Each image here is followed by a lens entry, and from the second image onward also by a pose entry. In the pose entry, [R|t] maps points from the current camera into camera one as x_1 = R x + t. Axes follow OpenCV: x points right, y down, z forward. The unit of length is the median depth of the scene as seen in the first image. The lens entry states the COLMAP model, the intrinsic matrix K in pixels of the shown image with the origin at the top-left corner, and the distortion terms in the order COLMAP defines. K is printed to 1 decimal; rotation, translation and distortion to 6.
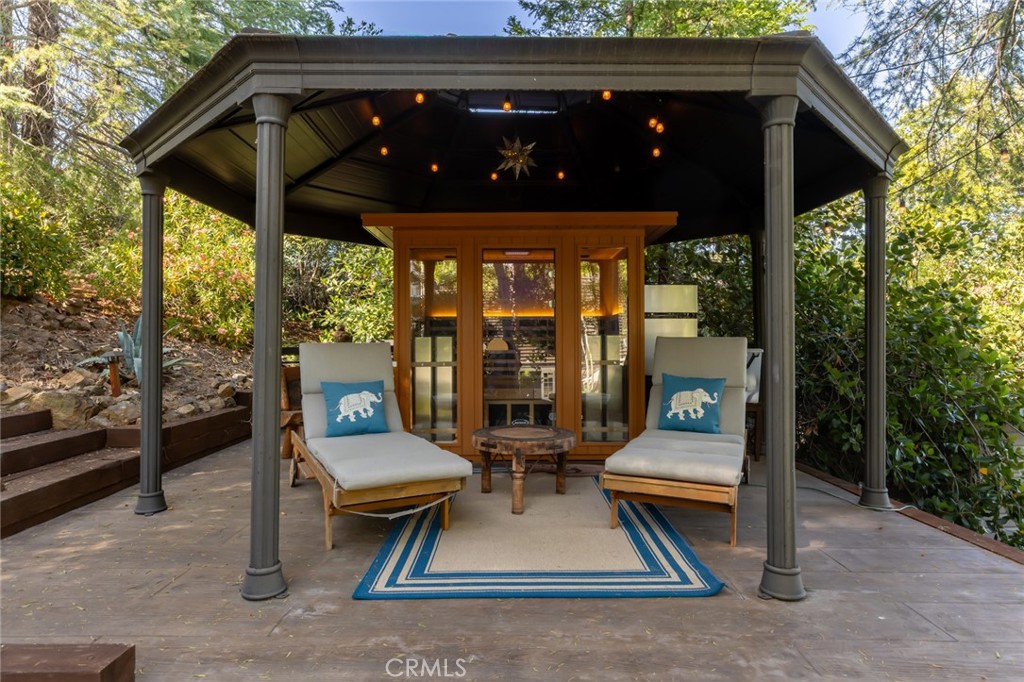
lens RADIAL K [[618.4, 0, 513.2], [0, 618.4, 339.8], [0, 0, 1]] dist [-0.004223, -0.000743]
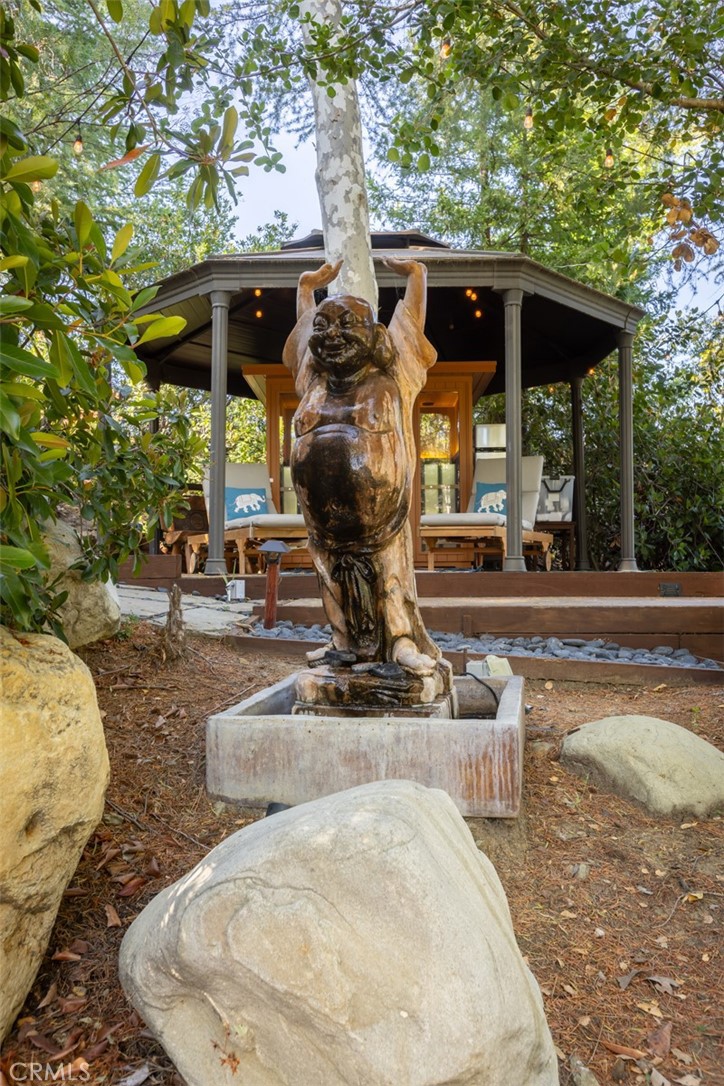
lens RADIAL K [[866.7, 0, 360.7], [0, 866.7, 543.3], [0, 0, 1]] dist [0.002979, 0.001249]
pose [[0.999824, -0.003112, -0.018522, 0.039032], [0.002822, 0.999873, -0.015676, 0.291762], [0.018569, 0.015621, 0.999706, -1.165911]]
